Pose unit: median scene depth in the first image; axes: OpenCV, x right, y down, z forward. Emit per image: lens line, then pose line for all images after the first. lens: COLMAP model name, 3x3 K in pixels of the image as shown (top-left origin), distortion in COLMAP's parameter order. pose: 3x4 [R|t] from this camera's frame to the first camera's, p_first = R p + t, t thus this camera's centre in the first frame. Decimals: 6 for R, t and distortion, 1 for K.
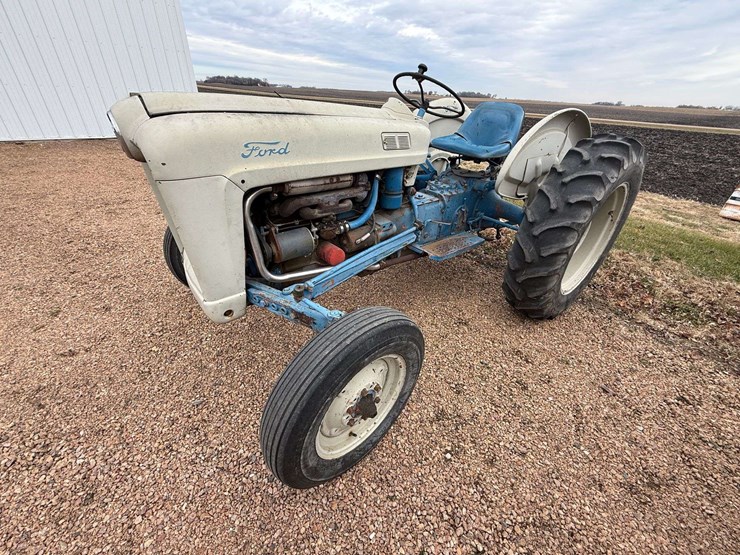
lens RADIAL K [[306.8, 0, 366.4], [0, 306.8, 278.8], [0, 0, 1]] dist [-0.000711, 0.000633]
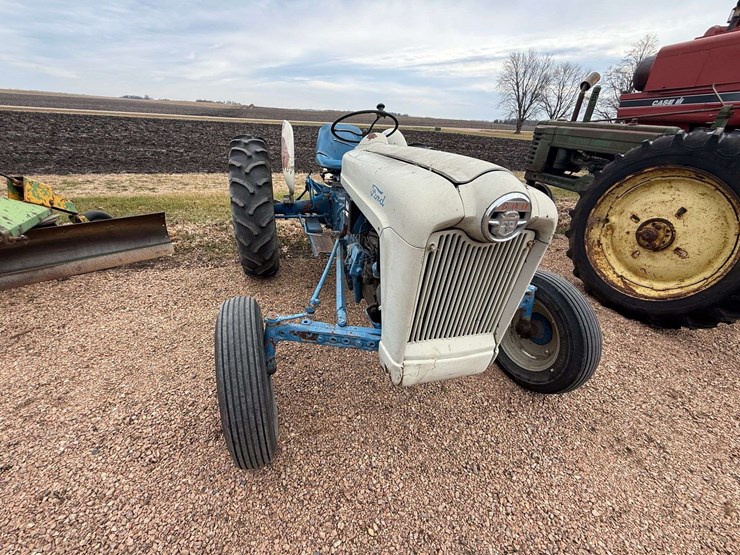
lens RADIAL K [[306.8, 0, 368.0], [0, 306.8, 281.4], [0, 0, 1]] dist [-0.000711, 0.000633]
pose [[0.385480, -0.462465, 0.798455, -0.463877], [0.445259, 0.851146, 0.278020, -0.038180], [-0.808176, 0.248348, 0.534017, -0.057498]]
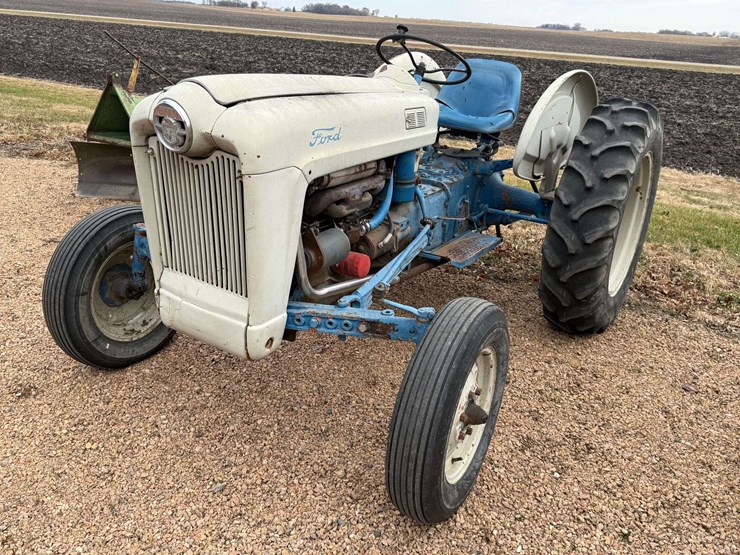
lens RADIAL K [[652.8, 0, 364.3], [0, 652.8, 274.6], [0, 0, 1]] dist [0.065225, -0.072026]
pose [[0.946509, -0.106138, 0.304722, -0.548347], [0.152367, 0.979454, -0.132117, 0.153538], [-0.284439, 0.171480, 0.943233, -0.486780]]
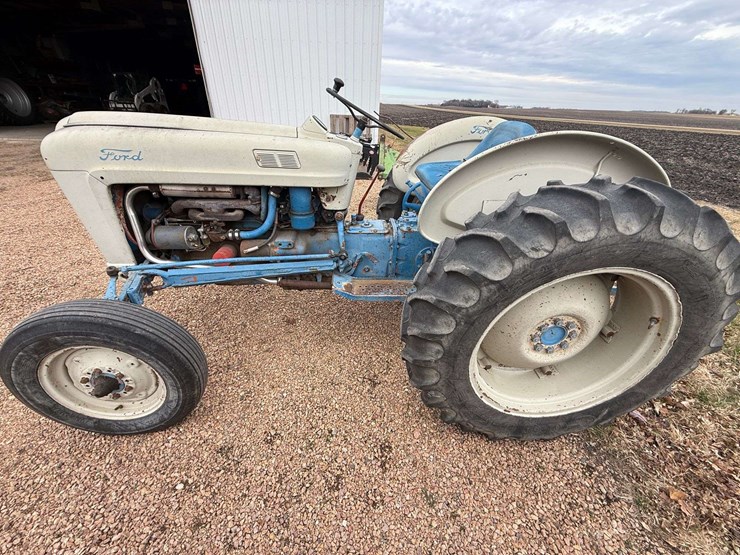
lens RADIAL K [[296.5, 0, 365.5], [0, 296.5, 278.1], [0, 0, 1]] dist [0.000250, 0.000423]
pose [[0.803228, 0.282551, -0.524395, 0.822446], [-0.303582, 0.951609, 0.047737, -0.199905], [0.512507, 0.120853, 0.850136, 0.354198]]
